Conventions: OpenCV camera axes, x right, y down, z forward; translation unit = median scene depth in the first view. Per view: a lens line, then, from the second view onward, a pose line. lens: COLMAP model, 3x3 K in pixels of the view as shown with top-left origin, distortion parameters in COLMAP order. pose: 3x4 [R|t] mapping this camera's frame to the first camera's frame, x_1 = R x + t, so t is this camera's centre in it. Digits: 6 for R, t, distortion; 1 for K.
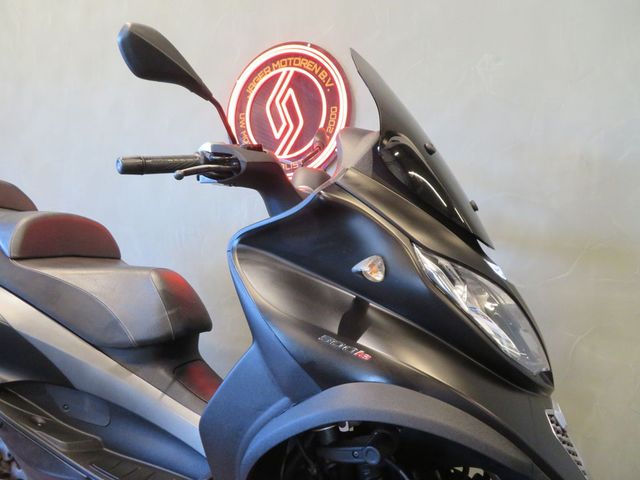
lens RADIAL K [[459.0, 0, 320.0], [0, 459.0, 240.0], [0, 0, 1]] dist [-0.004730, -0.000850]
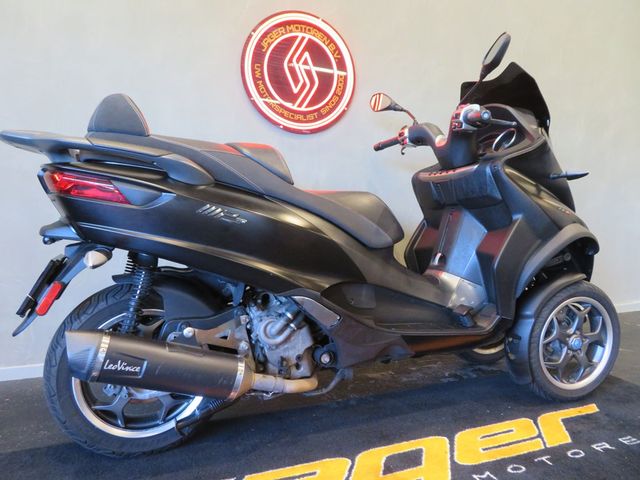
lens RADIAL K [[455.9, 0, 320.0], [0, 455.9, 240.0], [0, 0, 1]] dist [-0.009609, 0.001819]
pose [[0.705629, -0.098691, 0.701675, -1.815460], [0.040290, 0.994239, 0.099322, 0.085107], [-0.707435, -0.041814, 0.705541, 0.216701]]
